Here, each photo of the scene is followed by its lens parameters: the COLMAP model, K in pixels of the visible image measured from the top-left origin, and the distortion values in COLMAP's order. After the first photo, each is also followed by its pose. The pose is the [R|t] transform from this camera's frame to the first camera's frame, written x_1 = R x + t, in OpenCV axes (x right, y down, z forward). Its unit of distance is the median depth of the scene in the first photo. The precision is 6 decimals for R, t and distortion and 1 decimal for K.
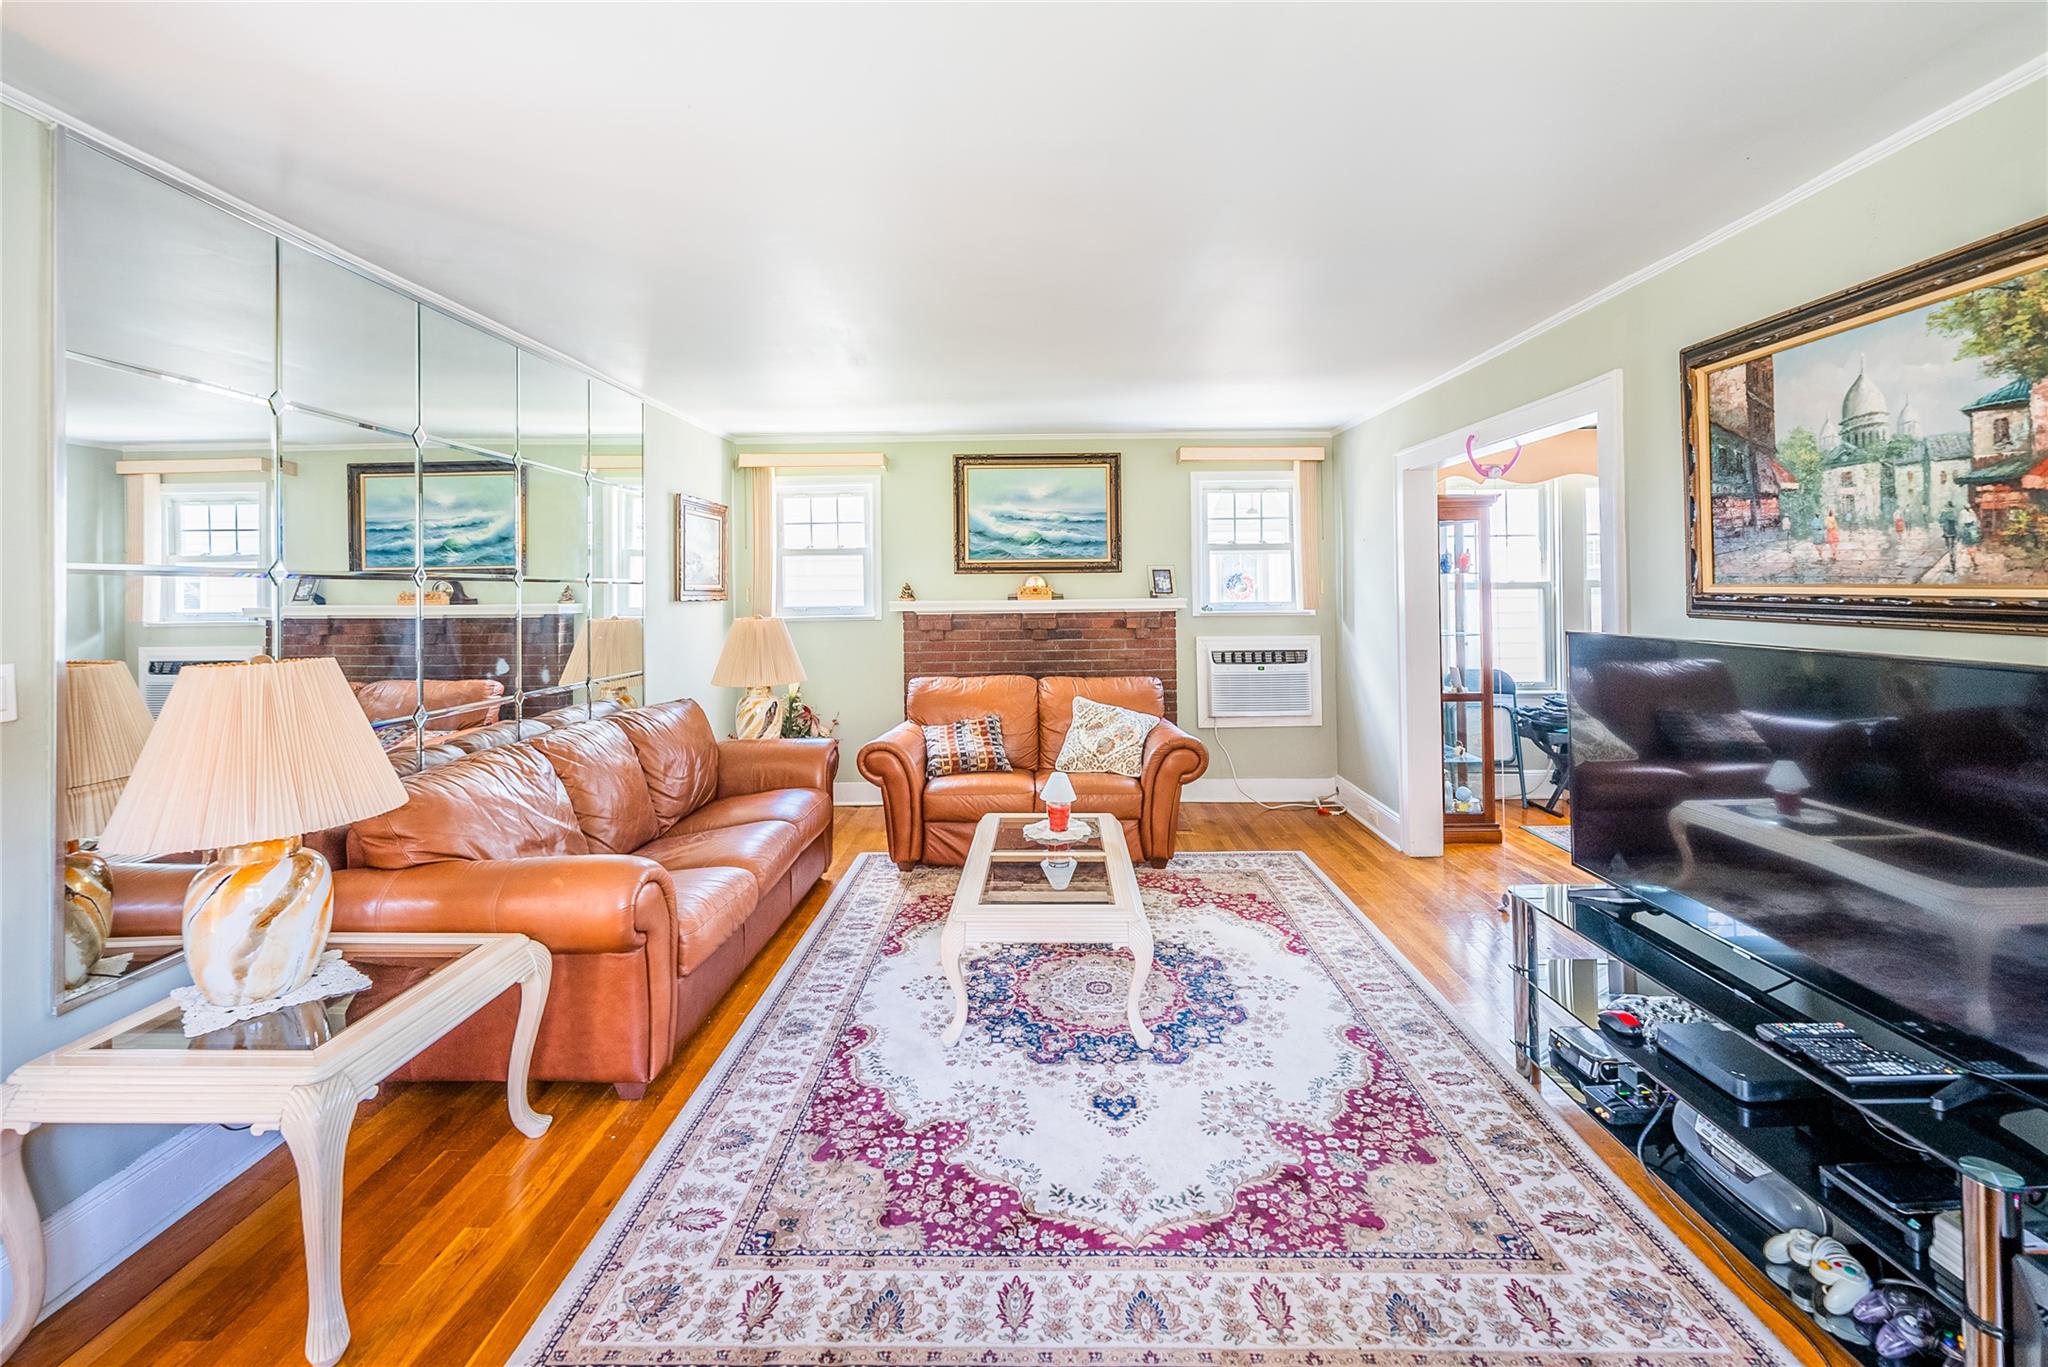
lens RADIAL K [[841.2, 0, 1033.9], [0, 841.2, 583.8], [0, 0, 1]] dist [0.000181, -0.000014]
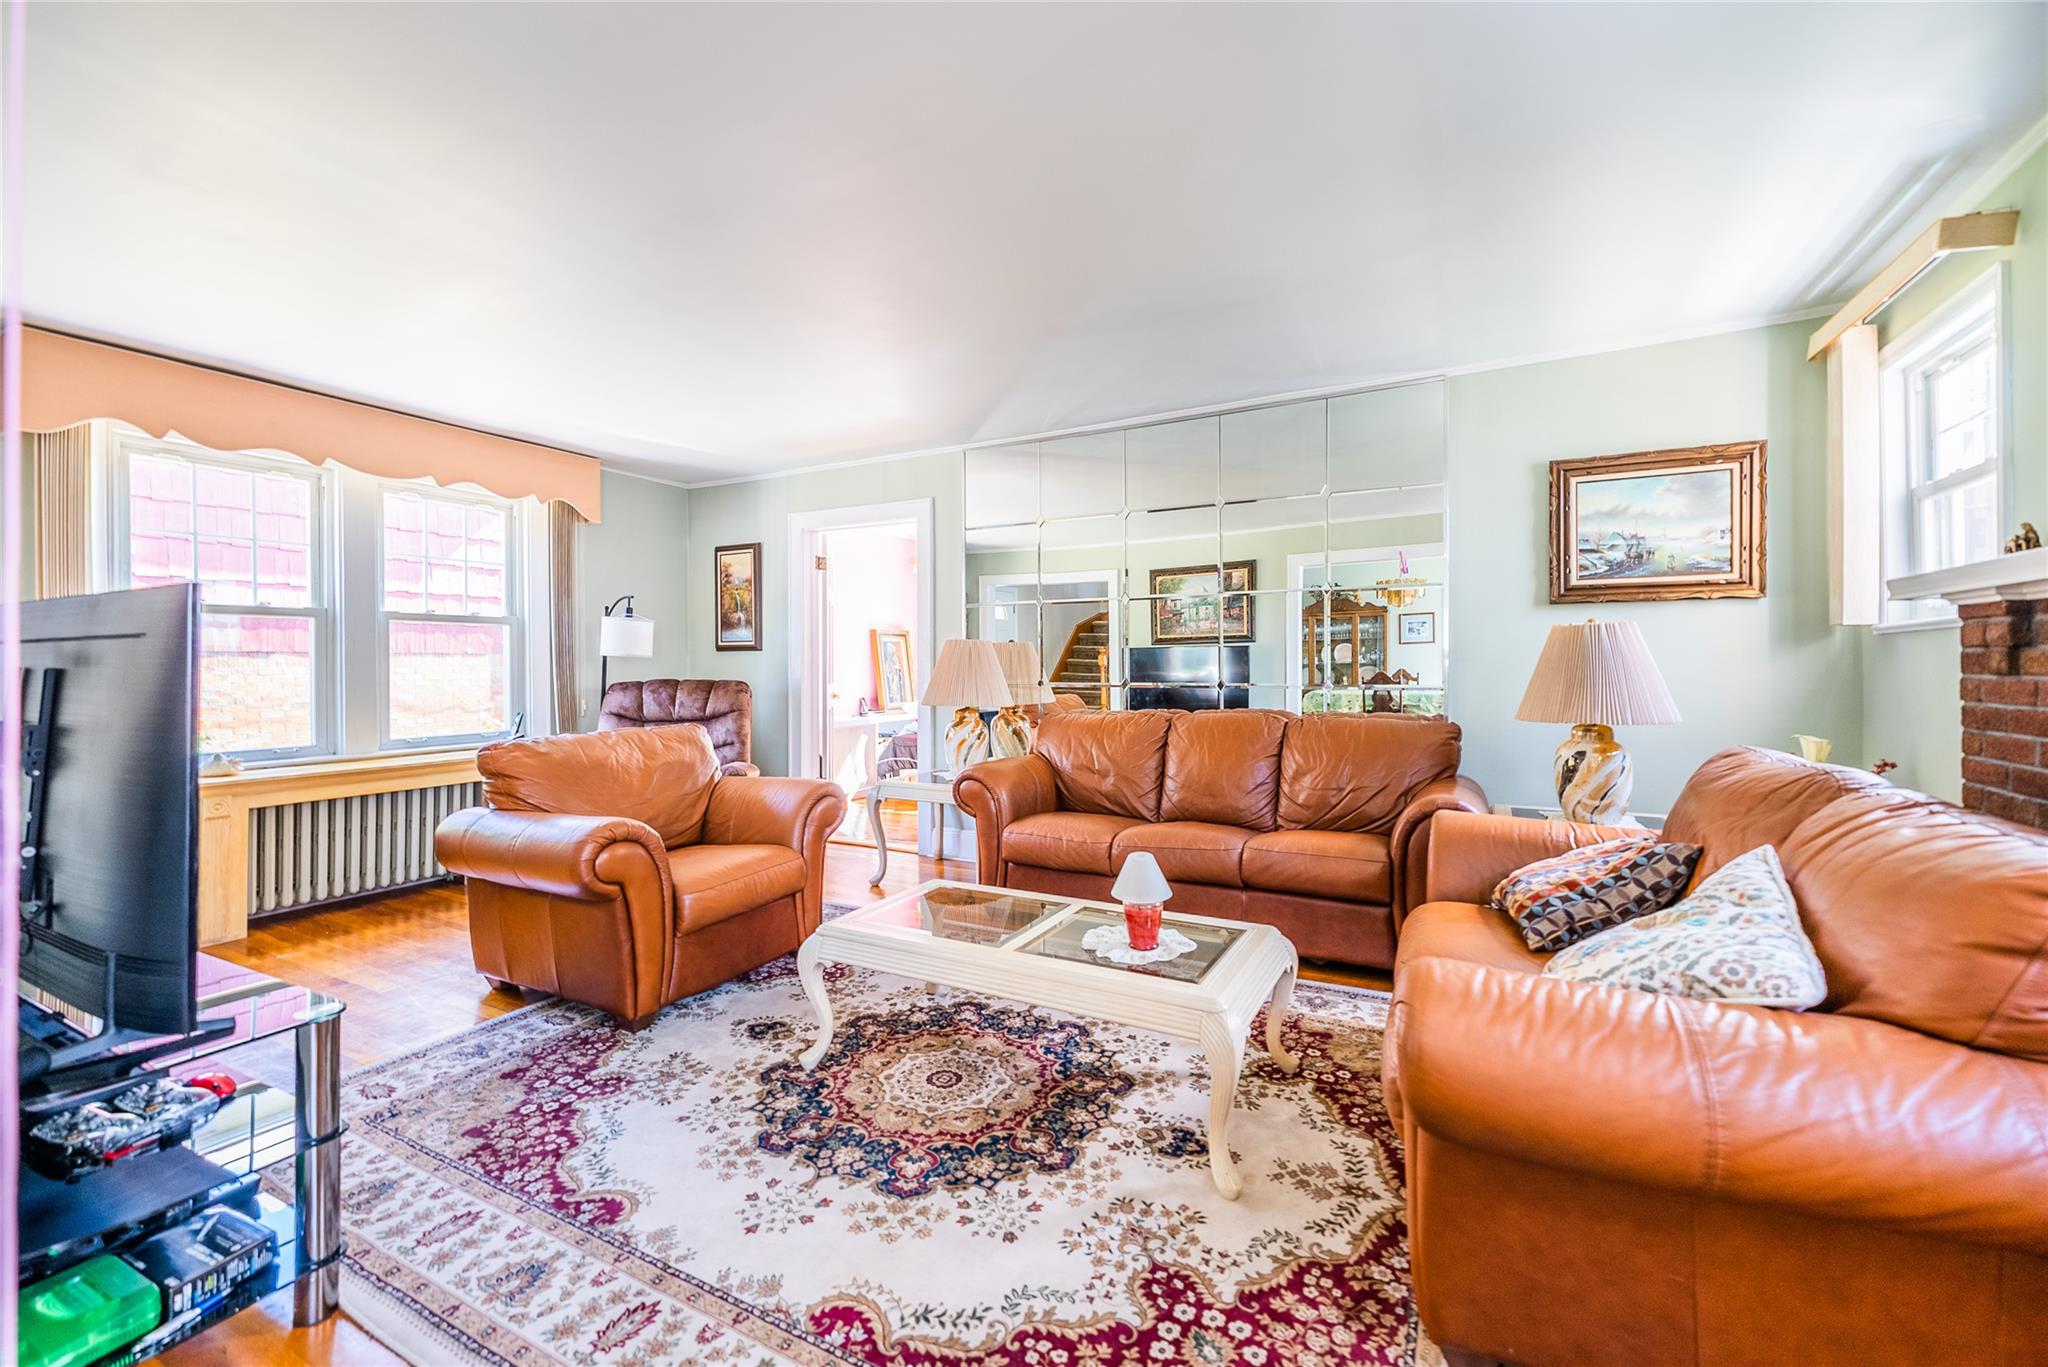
lens RADIAL K [[836.3, 0, 1022.4], [0, 836.3, 663.4], [0, 0, 1]] dist [0.000938, 0.000066]
pose [[-0.465754, 0.012780, -0.884822, 0.683790], [0.018392, 0.999820, 0.004760, 0.090328], [0.884723, -0.014056, -0.465905, 1.354999]]
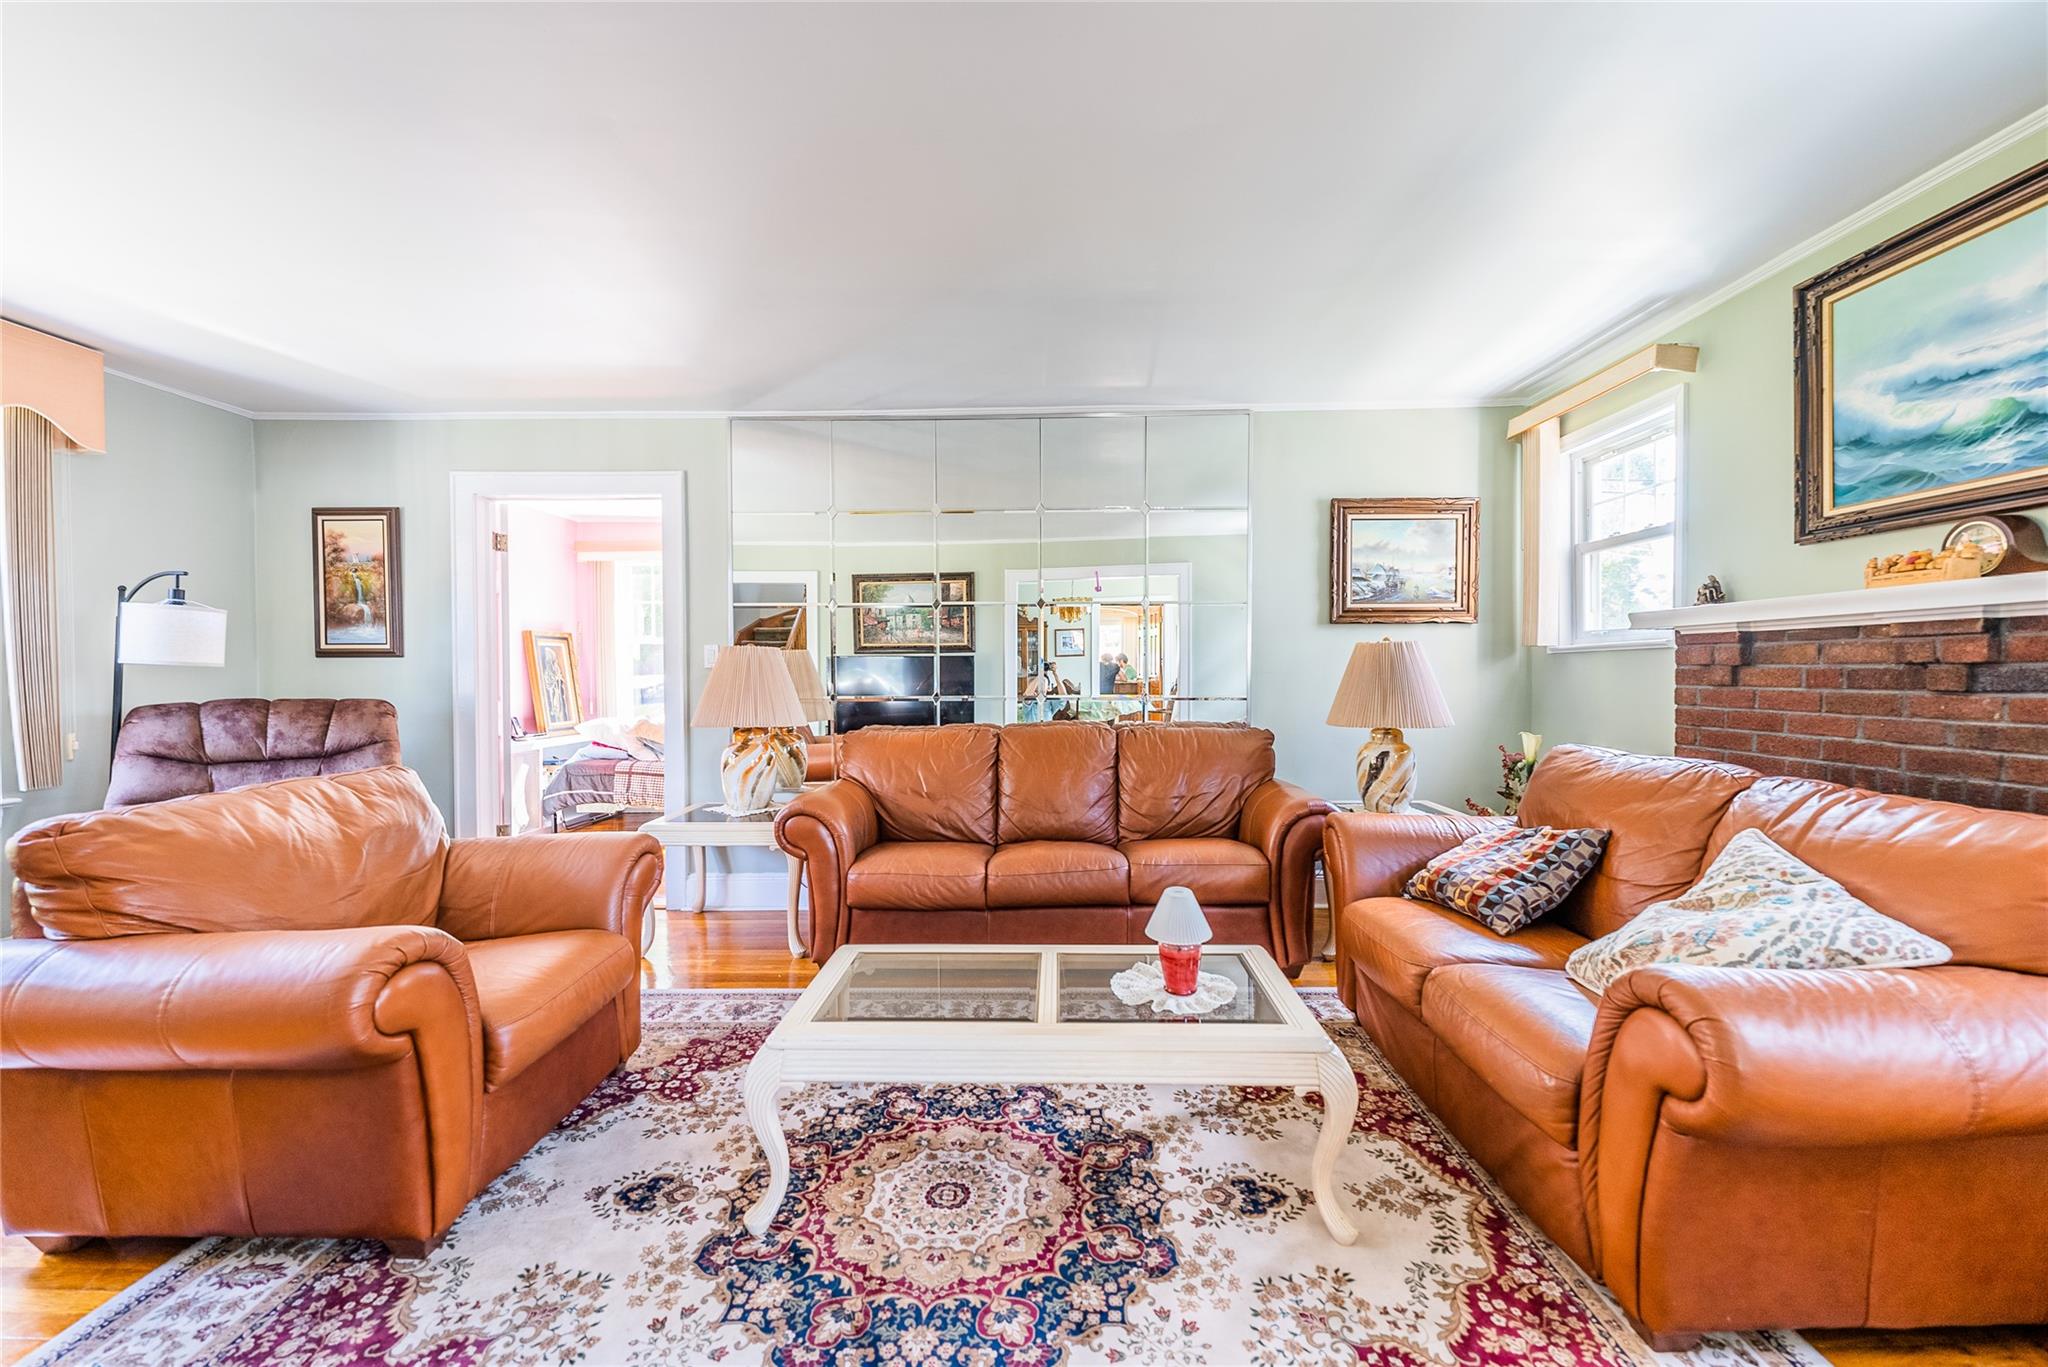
lens RADIAL K [[833.7, 0, 1035.2], [0, 833.7, 685.6], [0, 0, 1]] dist [0.001558, 0.000196]
pose [[-0.007501, 0.029817, -0.999527, 0.649533], [0.013632, 0.999466, 0.029713, 0.080289], [0.999879, -0.013403, -0.007903, 1.019706]]
